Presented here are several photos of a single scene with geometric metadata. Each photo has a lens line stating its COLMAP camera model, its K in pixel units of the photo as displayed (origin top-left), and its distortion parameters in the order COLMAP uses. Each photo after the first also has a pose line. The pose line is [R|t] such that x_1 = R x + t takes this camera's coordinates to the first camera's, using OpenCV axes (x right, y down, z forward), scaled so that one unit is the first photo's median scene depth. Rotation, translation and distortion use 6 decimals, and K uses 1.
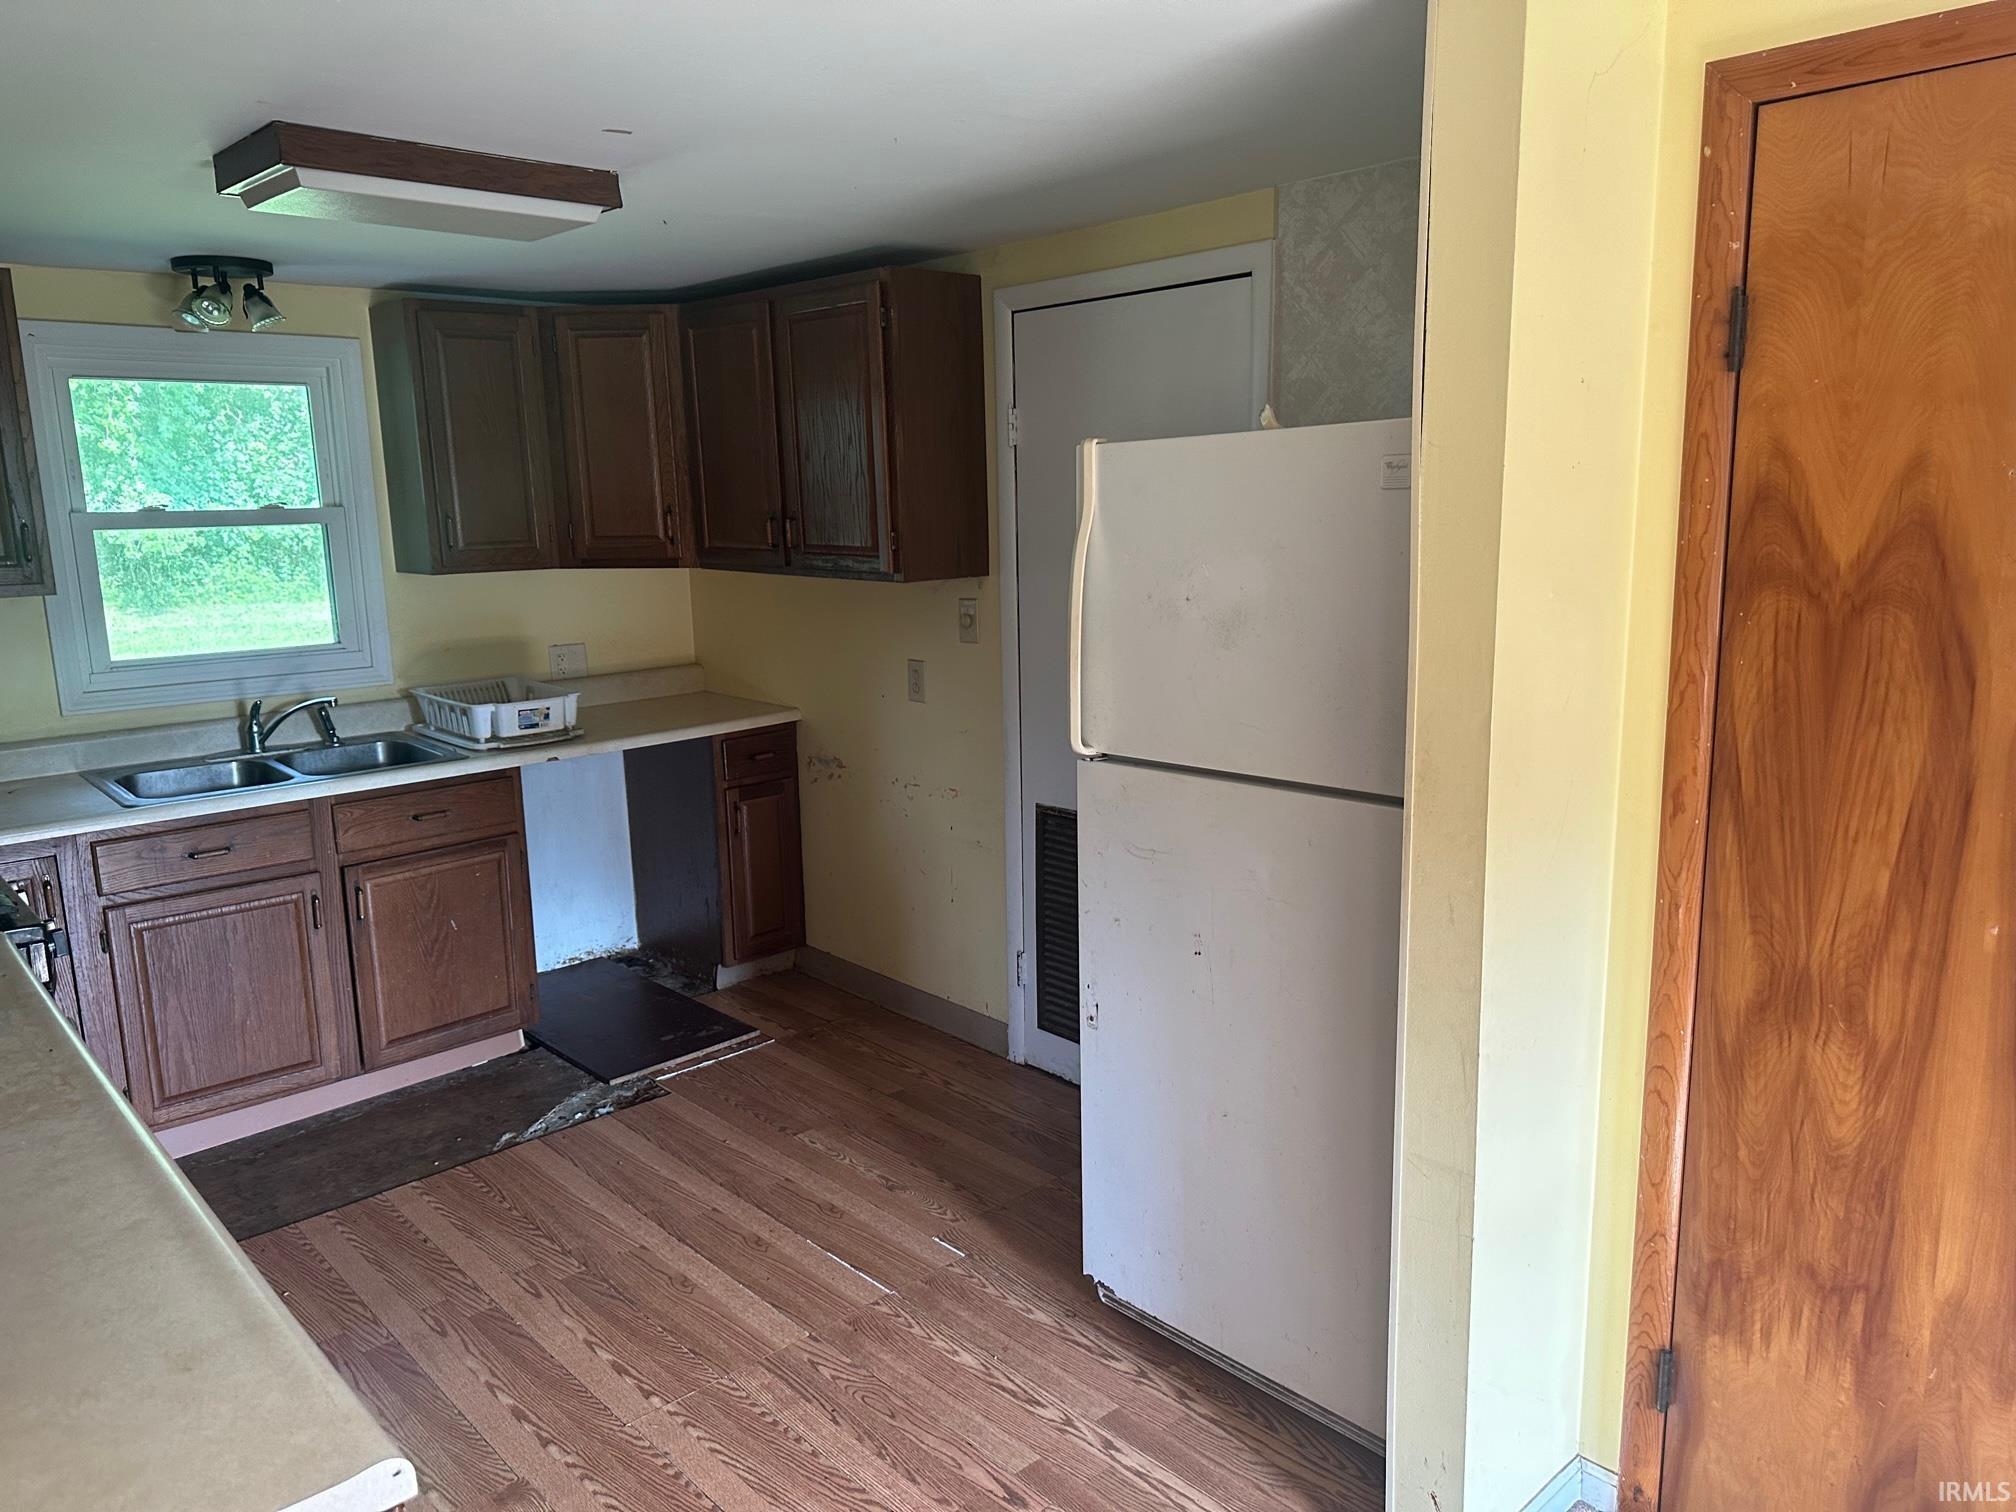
lens RADIAL K [[1421.2, 0, 1014.5], [0, 1421.2, 763.9], [0, 0, 1]] dist [0.059392, -0.066378]
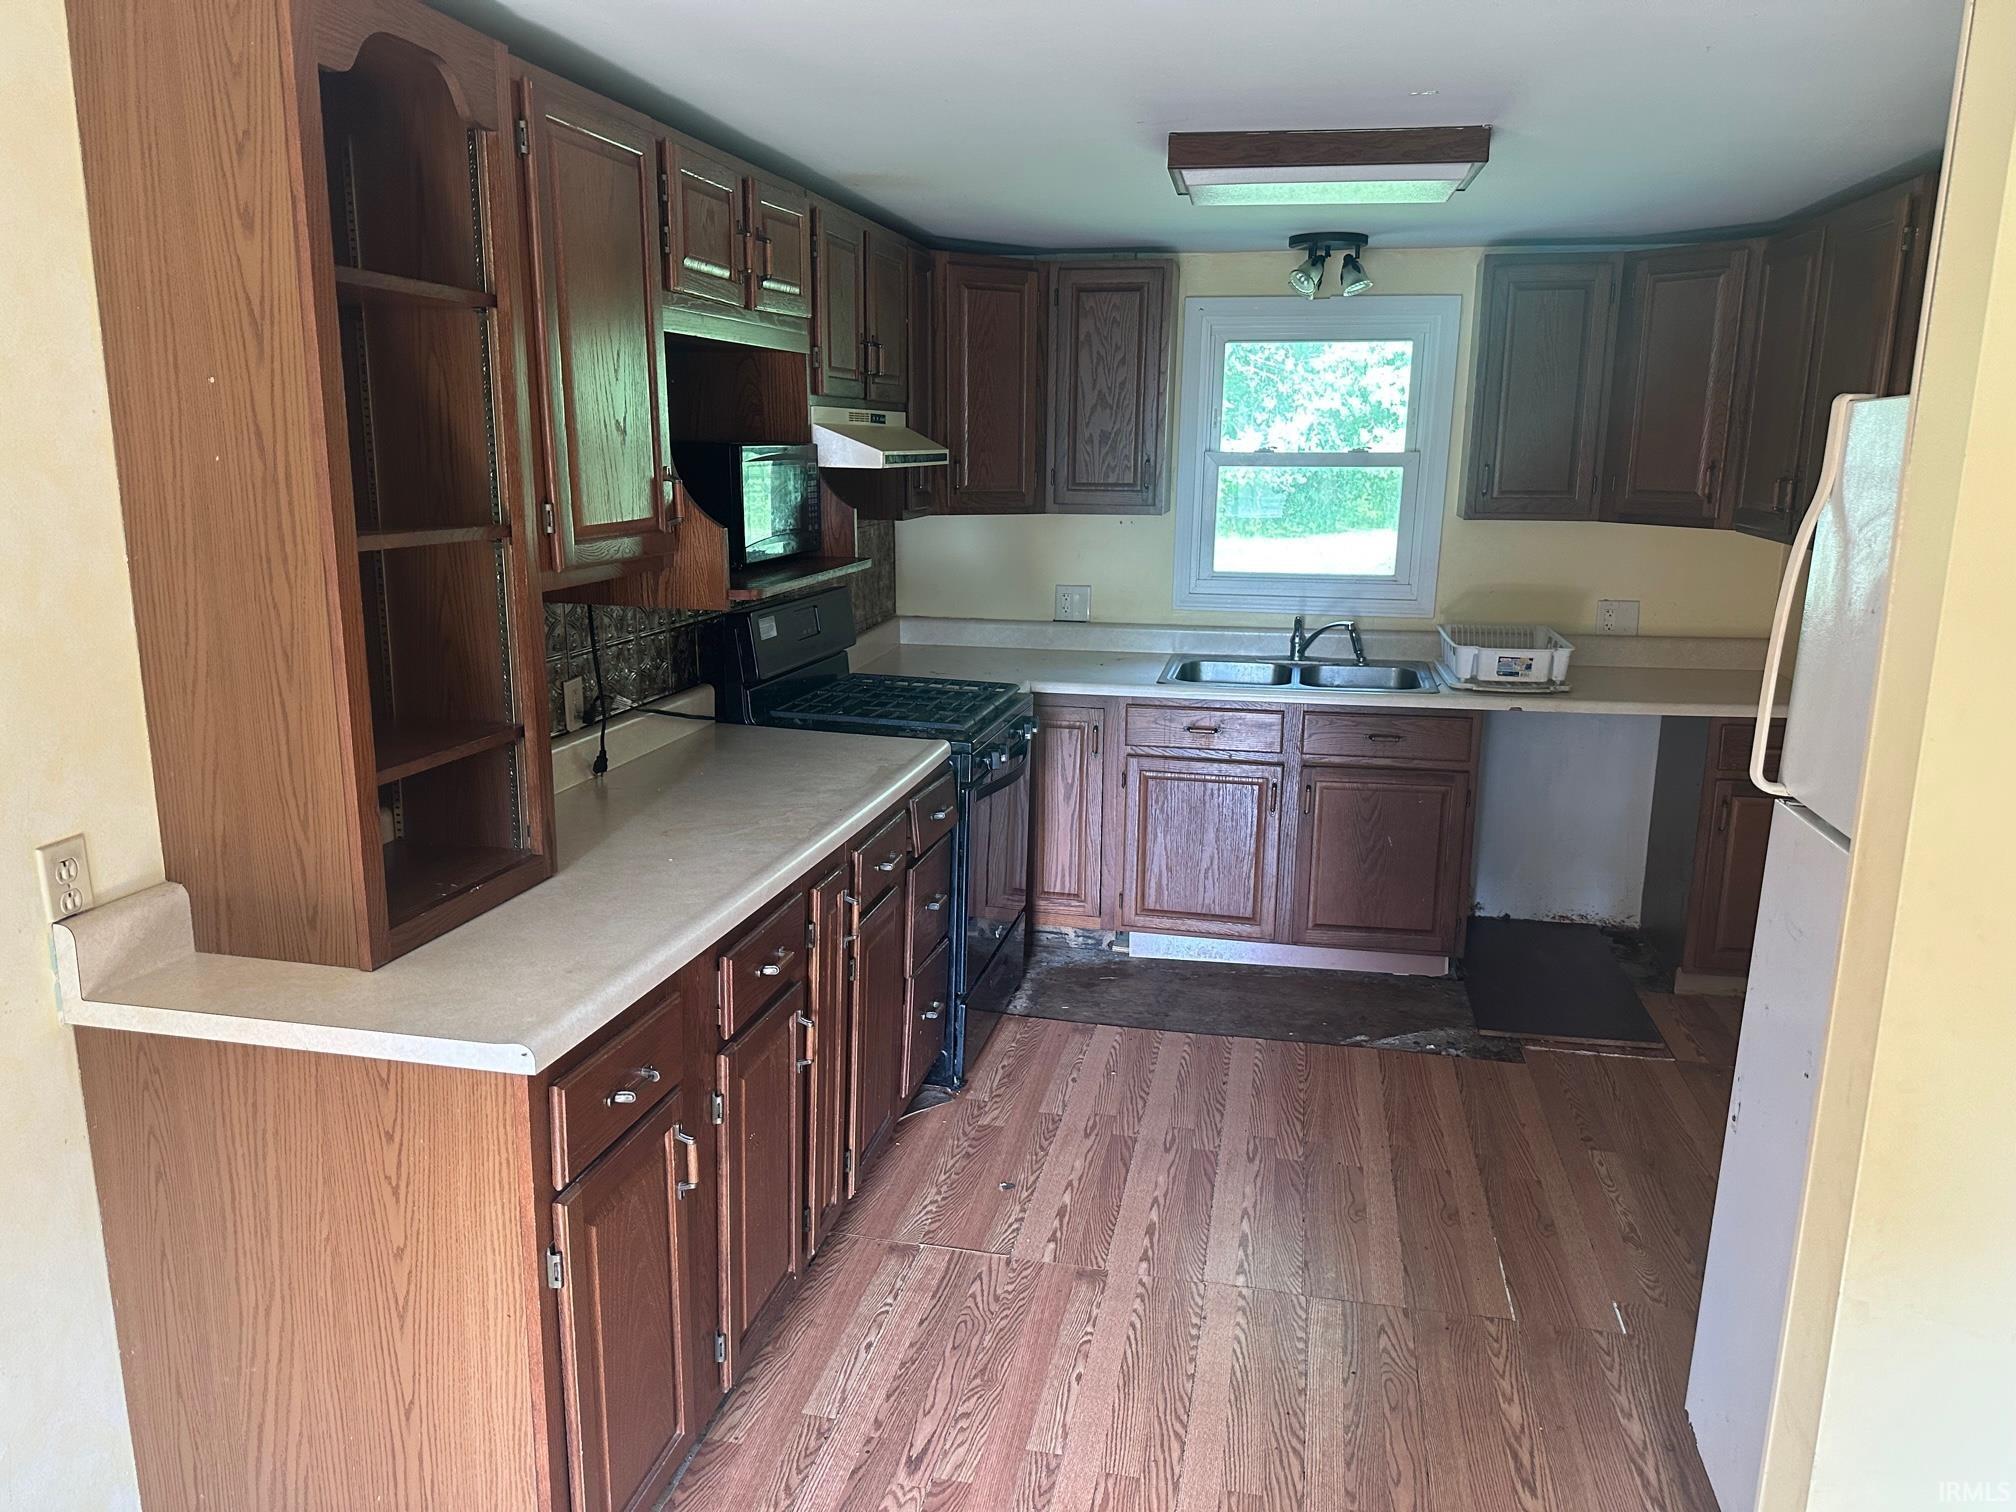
lens RADIAL K [[1421.2, 0, 1024.6], [0, 1421.2, 752.9], [0, 0, 1]] dist [0.059392, -0.066378]
pose [[0.596936, 0.202845, -0.776222, 0.430892], [-0.179205, 0.976777, 0.117441, -0.048551], [0.782018, 0.068998, 0.619424, 0.172297]]
